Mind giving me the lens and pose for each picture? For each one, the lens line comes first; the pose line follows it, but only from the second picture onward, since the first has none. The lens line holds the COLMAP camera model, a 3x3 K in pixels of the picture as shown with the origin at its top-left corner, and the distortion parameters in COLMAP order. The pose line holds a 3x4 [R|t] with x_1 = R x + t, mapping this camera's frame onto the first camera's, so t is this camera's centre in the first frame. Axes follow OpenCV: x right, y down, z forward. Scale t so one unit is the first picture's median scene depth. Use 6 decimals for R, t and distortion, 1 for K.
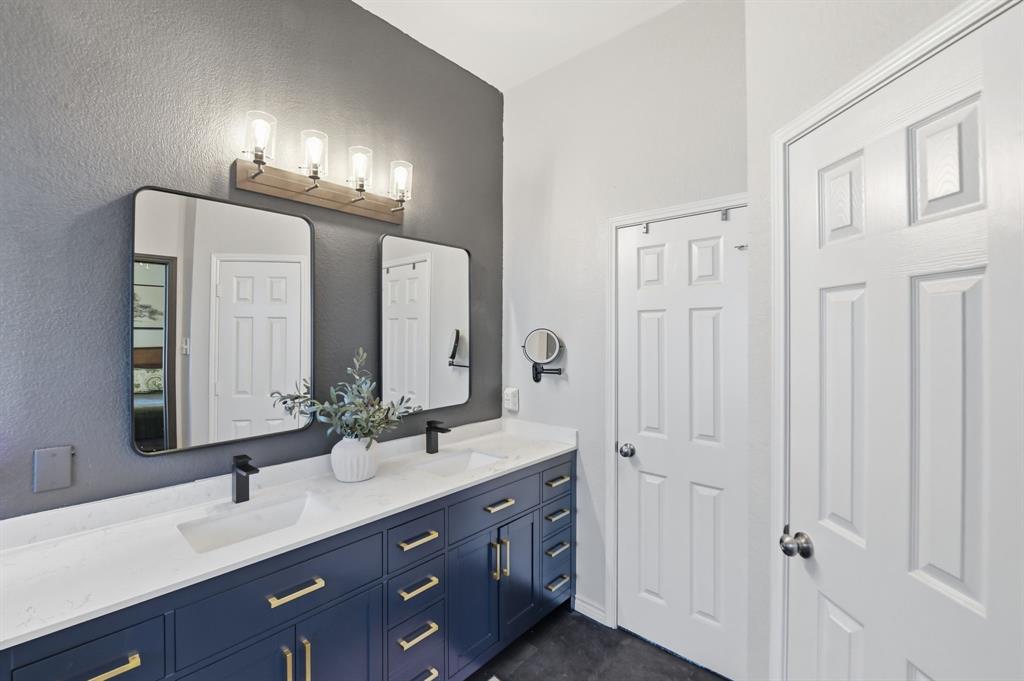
lens RADIAL K [[462.7, 0, 512.0], [0, 462.7, 340.5], [0, 0, 1]] dist [-0.000699, -0.000173]
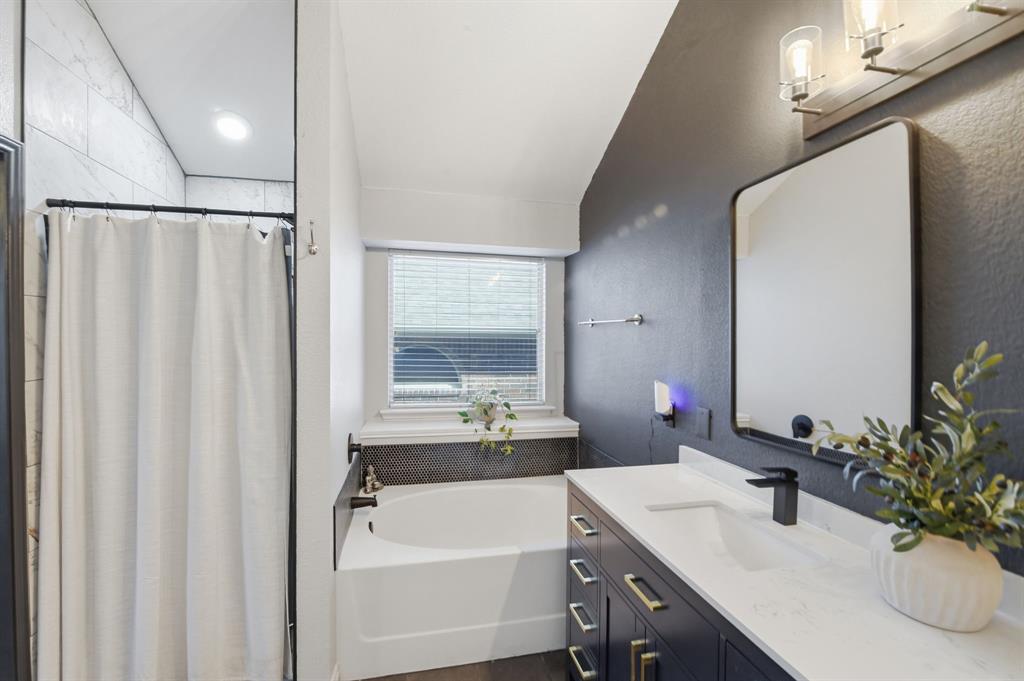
lens RADIAL K [[462.7, 0, 512.0], [0, 462.7, 340.5], [0, 0, 1]] dist [-0.000699, -0.000173]
pose [[-0.545974, 0.003970, -0.837793, 0.374895], [-0.016772, 0.999737, 0.015668, 0.018259], [0.837634, 0.022606, -0.545764, 1.040268]]
